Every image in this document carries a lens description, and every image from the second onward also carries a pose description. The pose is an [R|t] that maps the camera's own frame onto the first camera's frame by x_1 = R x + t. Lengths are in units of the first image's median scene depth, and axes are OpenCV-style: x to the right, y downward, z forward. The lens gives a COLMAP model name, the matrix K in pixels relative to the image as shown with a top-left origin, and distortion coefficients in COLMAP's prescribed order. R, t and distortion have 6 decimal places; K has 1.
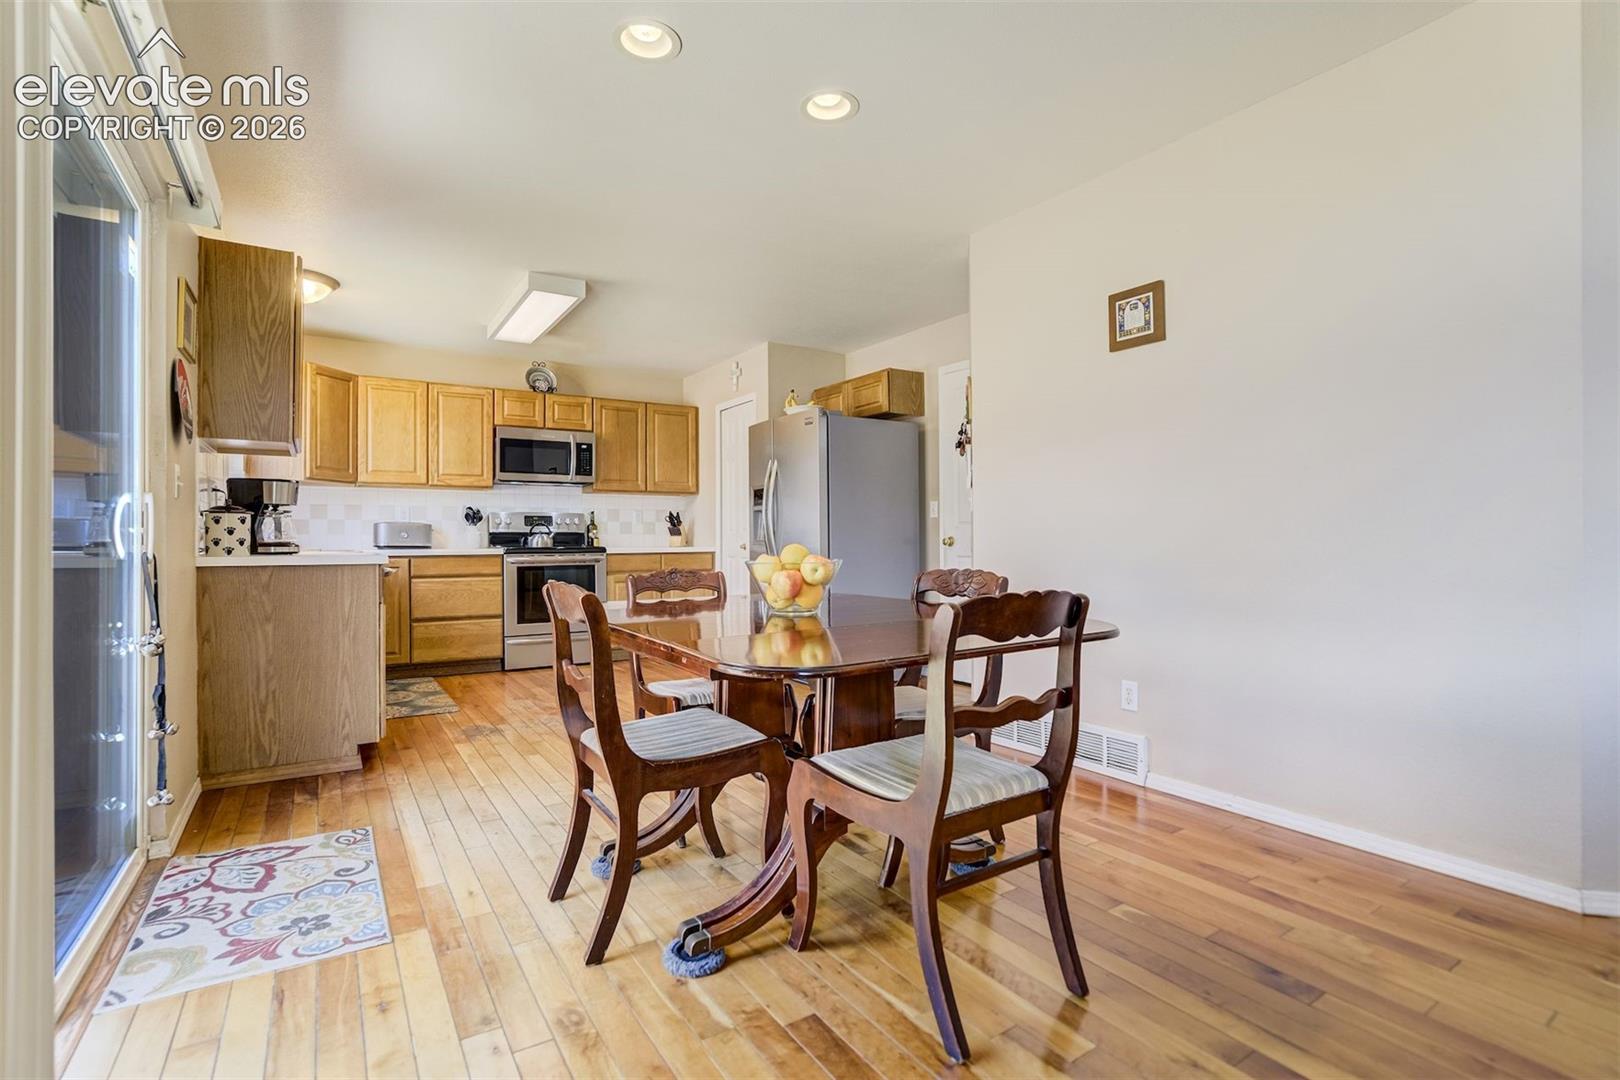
lens RADIAL K [[744.2, 0, 814.0], [0, 744.2, 550.4], [0, 0, 1]] dist [-0.044943, 0.013631]
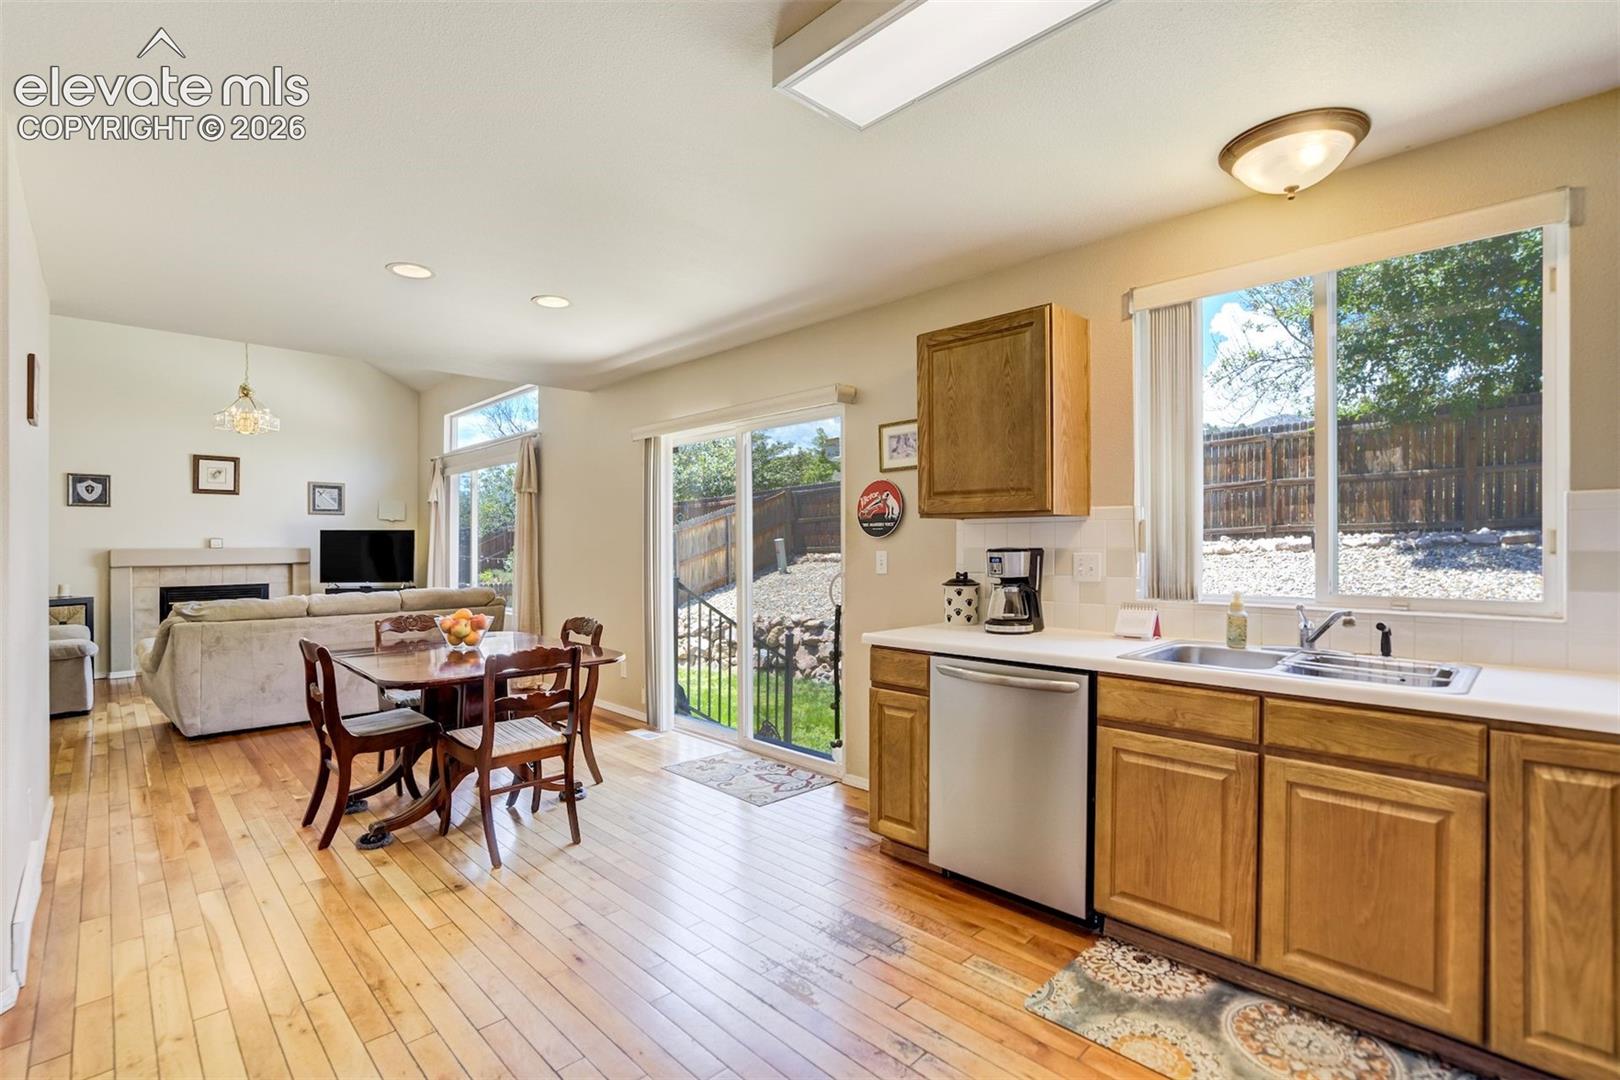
lens RADIAL K [[744.2, 0, 778.9], [0, 744.2, 534.9], [0, 0, 1]] dist [-0.044943, 0.013631]
pose [[-0.987698, 0.005283, -0.156284, -0.185147], [0.005004, 0.999985, 0.002178, -0.070736], [0.156293, 0.001369, -0.987710, 1.087780]]
